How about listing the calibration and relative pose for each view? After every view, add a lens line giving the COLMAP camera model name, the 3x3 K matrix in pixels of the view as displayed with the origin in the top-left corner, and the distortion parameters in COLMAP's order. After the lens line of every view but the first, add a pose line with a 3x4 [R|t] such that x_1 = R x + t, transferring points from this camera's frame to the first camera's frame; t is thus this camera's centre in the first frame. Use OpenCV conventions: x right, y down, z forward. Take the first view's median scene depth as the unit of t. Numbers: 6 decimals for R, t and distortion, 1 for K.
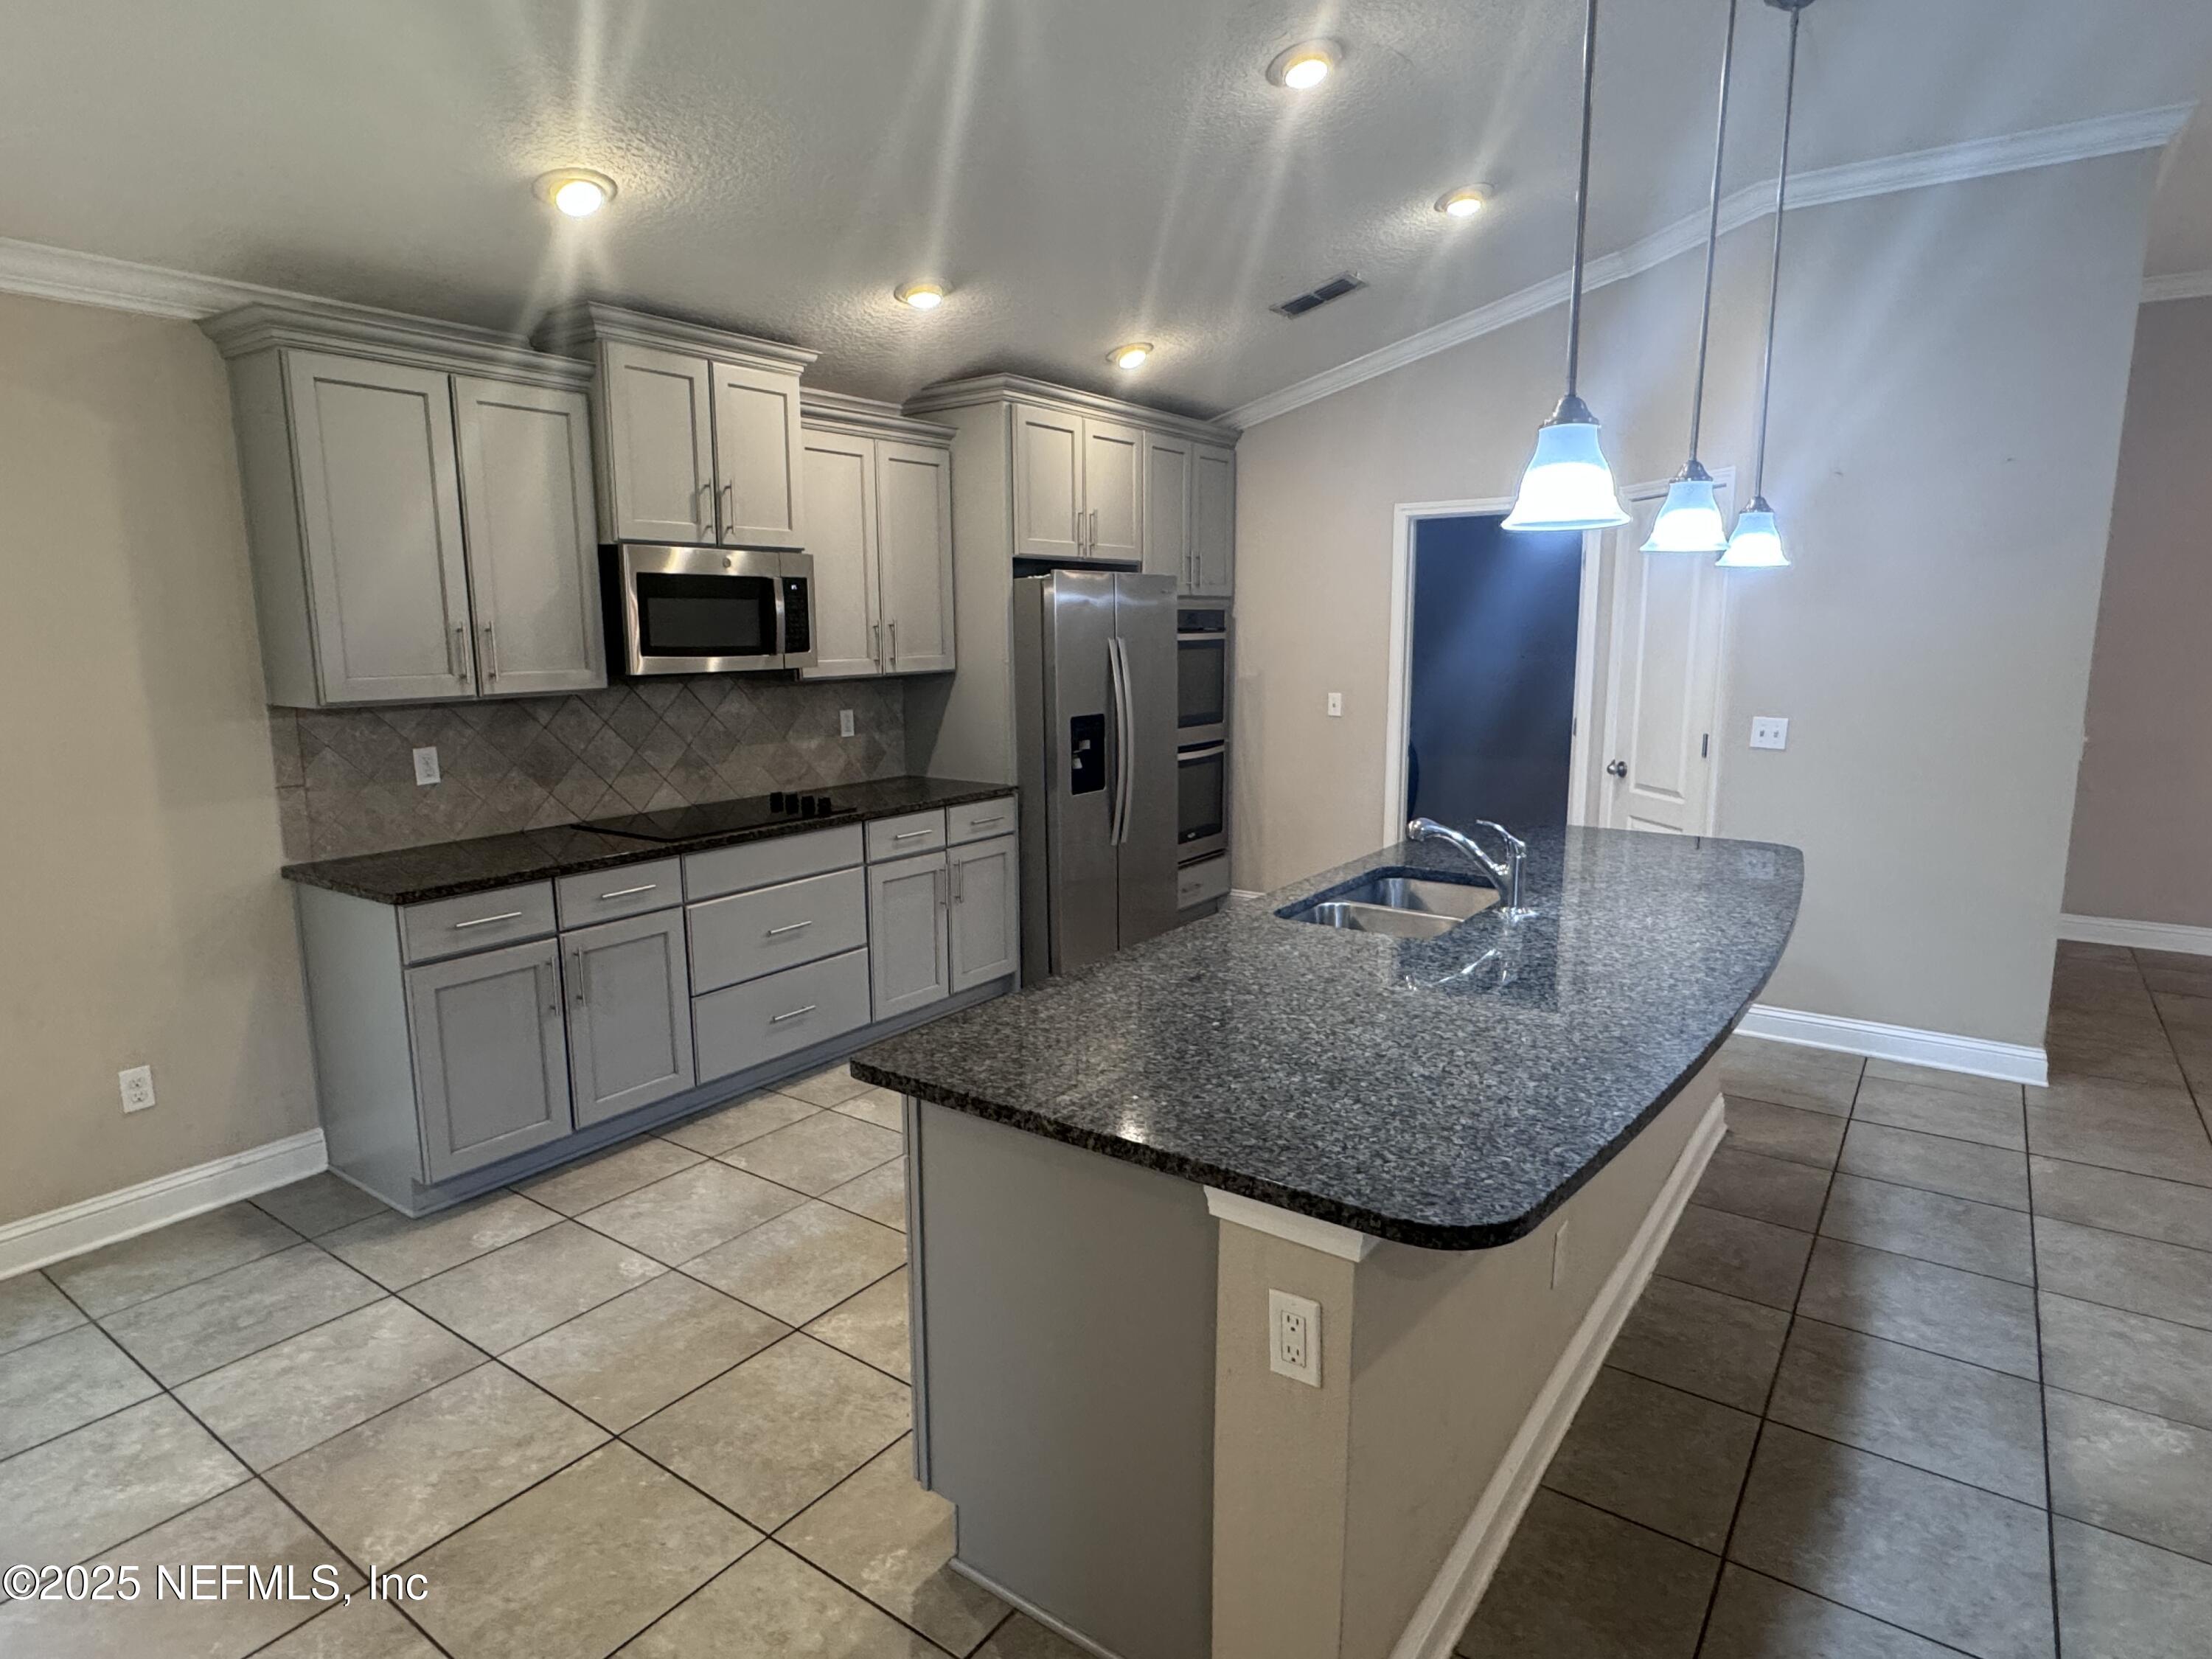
lens RADIAL K [[1223.6, 0, 1106.0], [0, 1223.6, 829.5], [0, 0, 1]] dist [-0.004346, -0.000260]
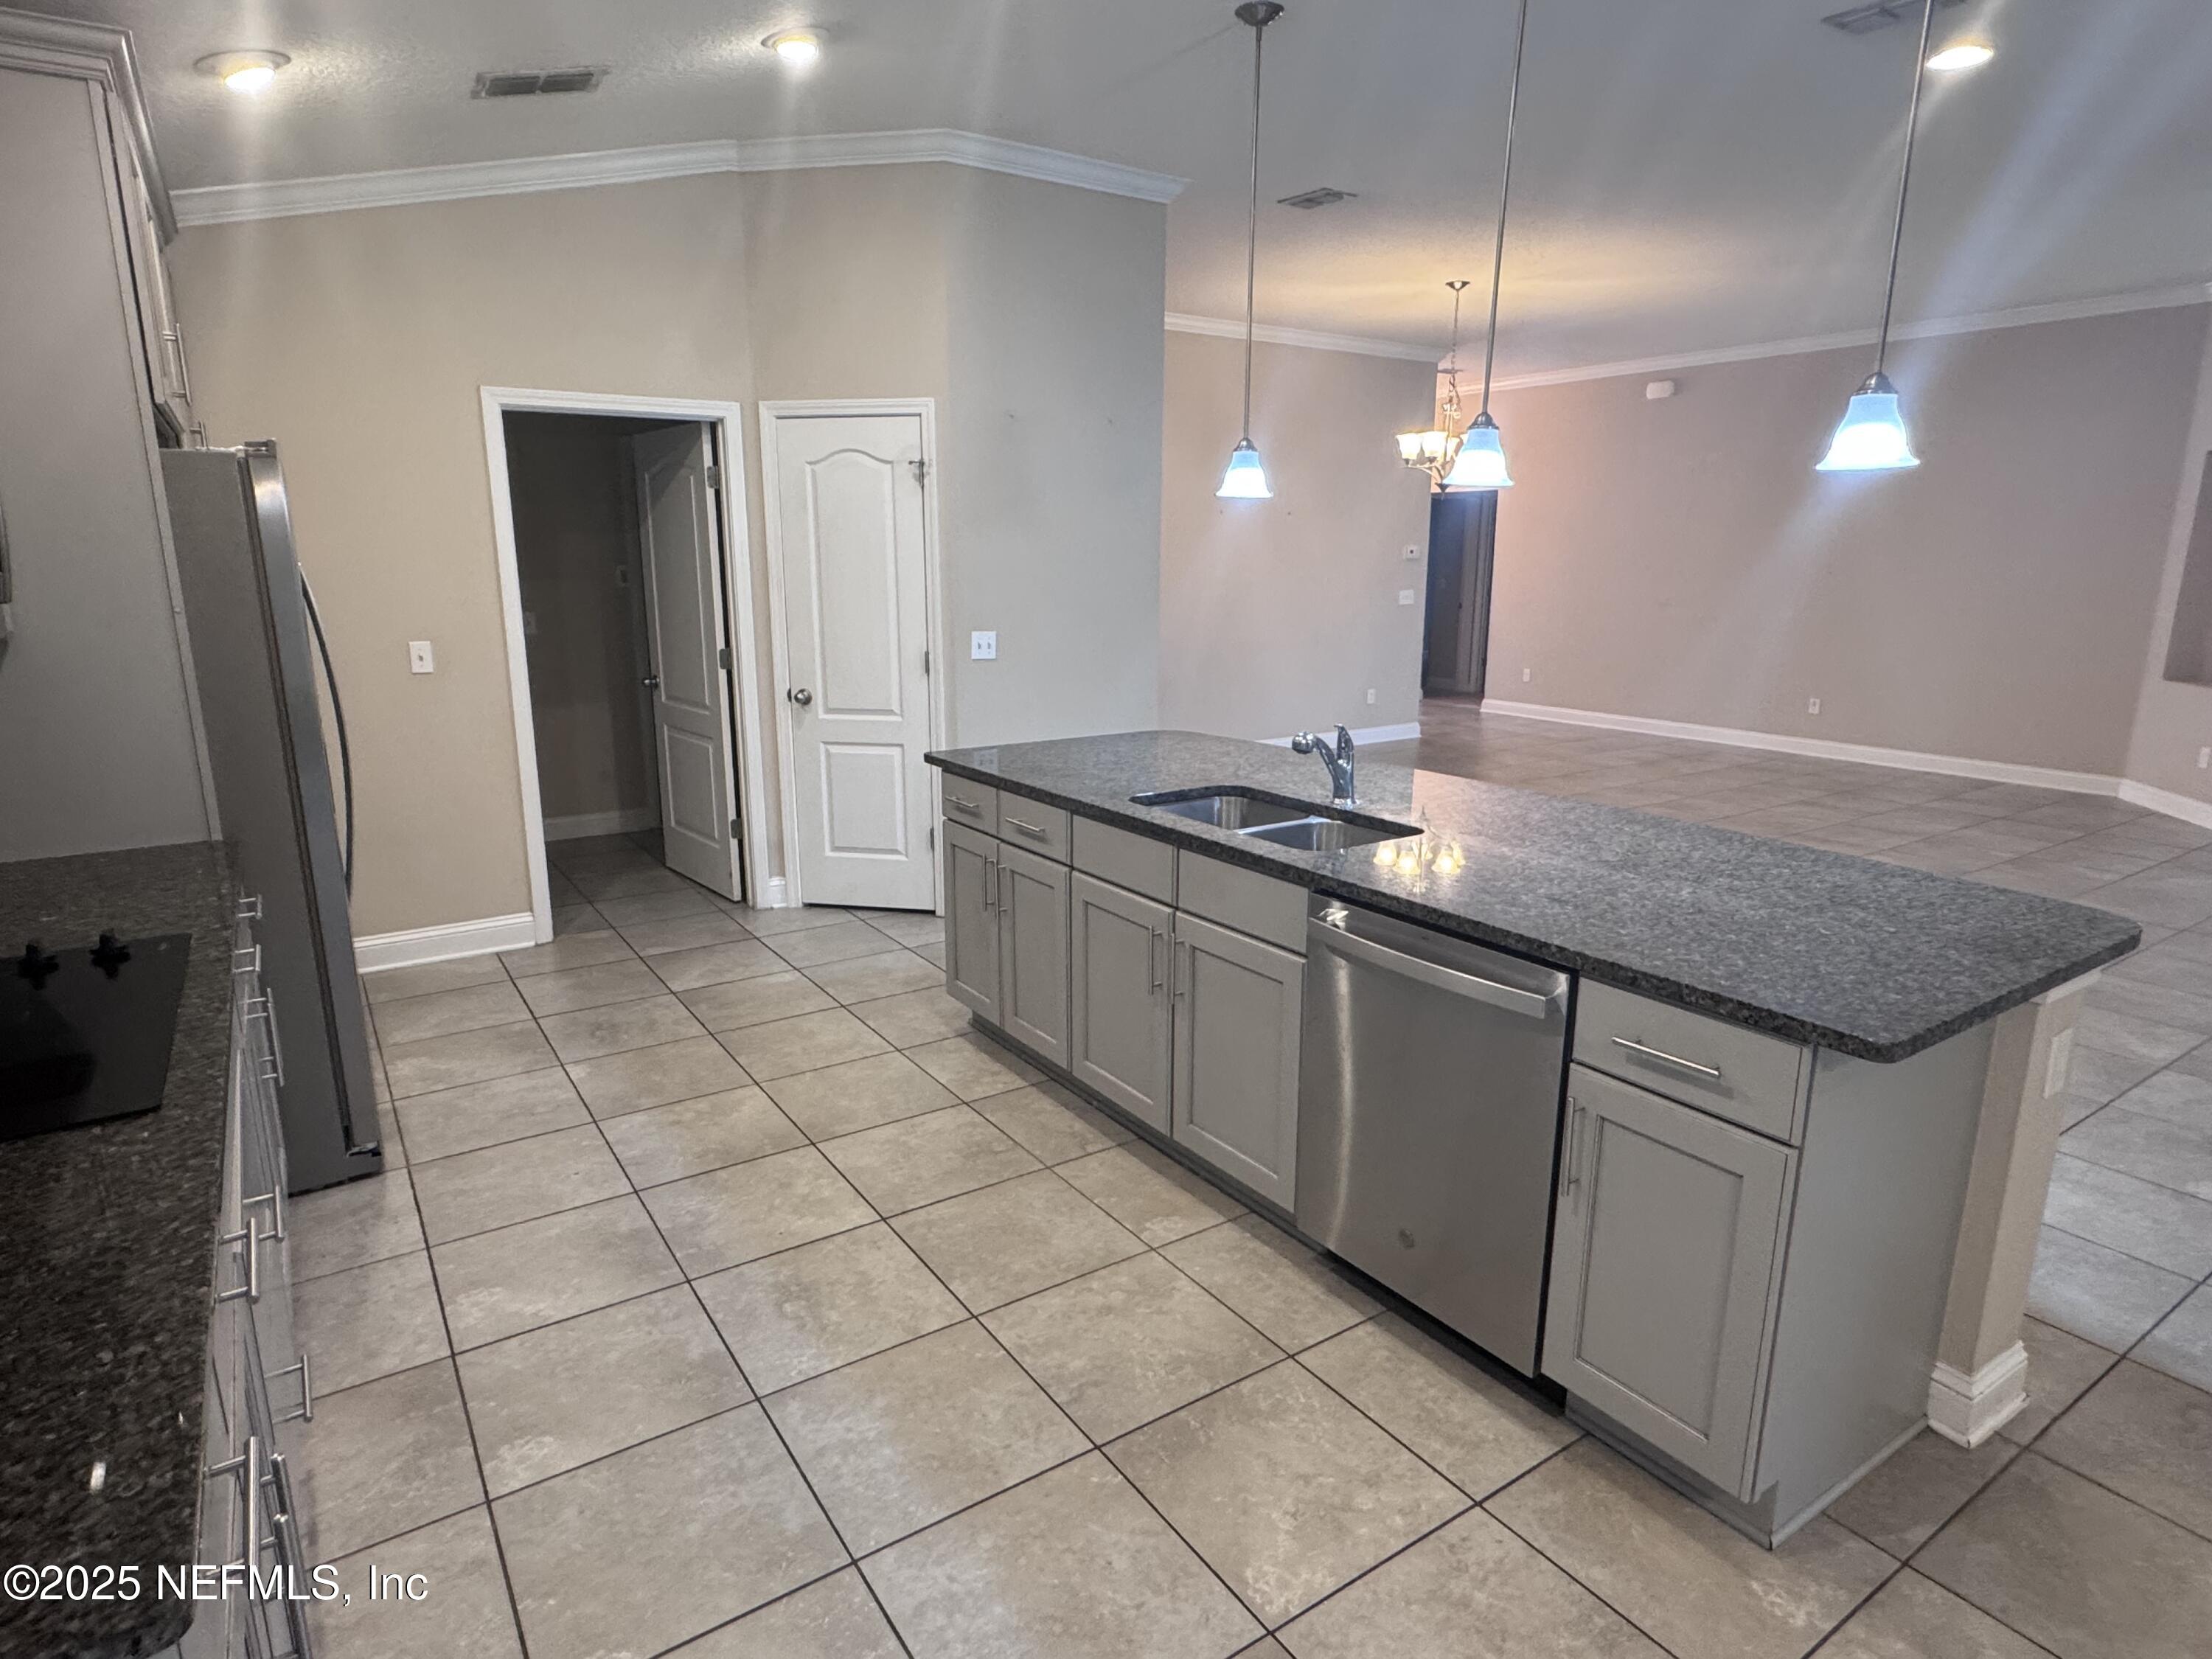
lens RADIAL K [[1222.0, 0, 1100.1], [0, 1222.0, 822.5], [0, 0, 1]] dist [0.001744, 0.001320]
pose [[0.354531, -0.198127, 0.913813, -0.481485], [0.152790, 0.976433, 0.152426, -0.074708], [-0.922476, 0.085582, 0.376448, 0.488301]]
